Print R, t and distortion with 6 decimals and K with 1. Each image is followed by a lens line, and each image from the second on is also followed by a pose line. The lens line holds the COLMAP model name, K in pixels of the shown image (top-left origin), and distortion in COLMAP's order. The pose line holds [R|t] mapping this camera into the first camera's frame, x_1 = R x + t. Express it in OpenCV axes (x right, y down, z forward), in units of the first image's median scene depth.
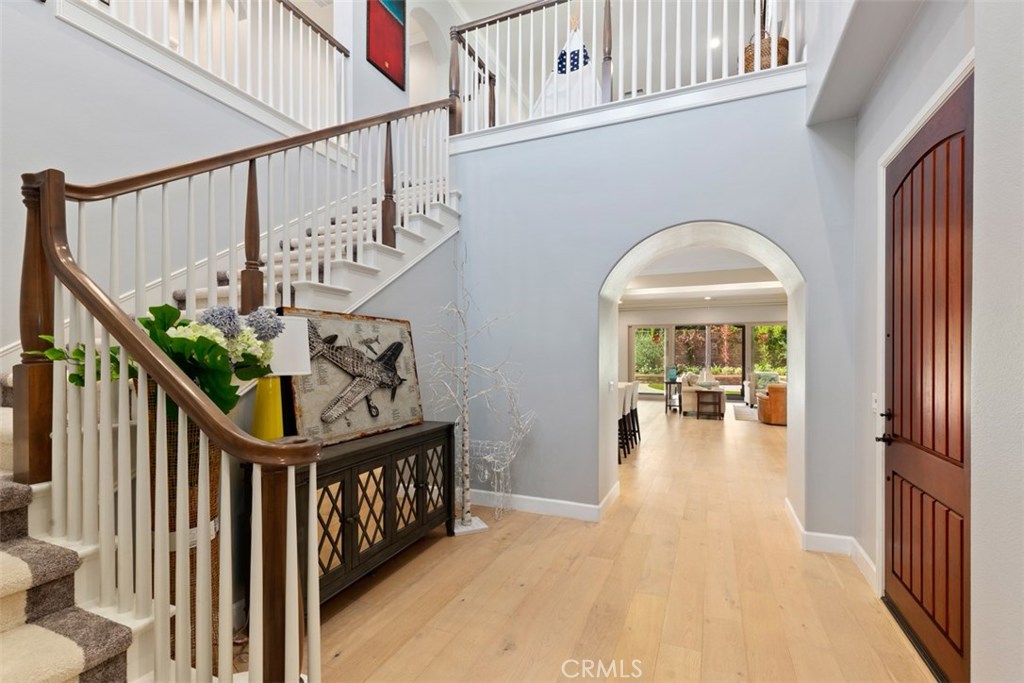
lens RADIAL K [[466.8, 0, 510.9], [0, 466.8, 367.1], [0, 0, 1]] dist [0.003176, -0.000713]
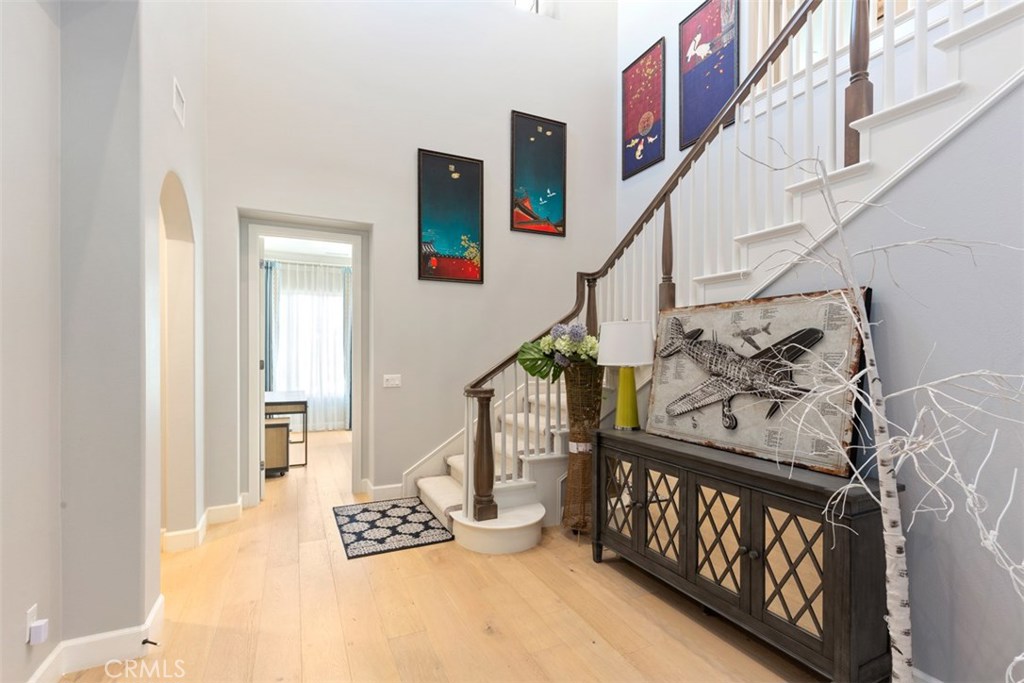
lens RADIAL K [[466.8, 0, 513.9], [0, 466.8, 343.2], [0, 0, 1]] dist [0.003176, -0.000713]
pose [[-0.656976, 0.008741, -0.753861, 0.572332], [0.001167, 0.999943, 0.010577, -0.049414], [0.753910, 0.006069, -0.656949, 1.314068]]
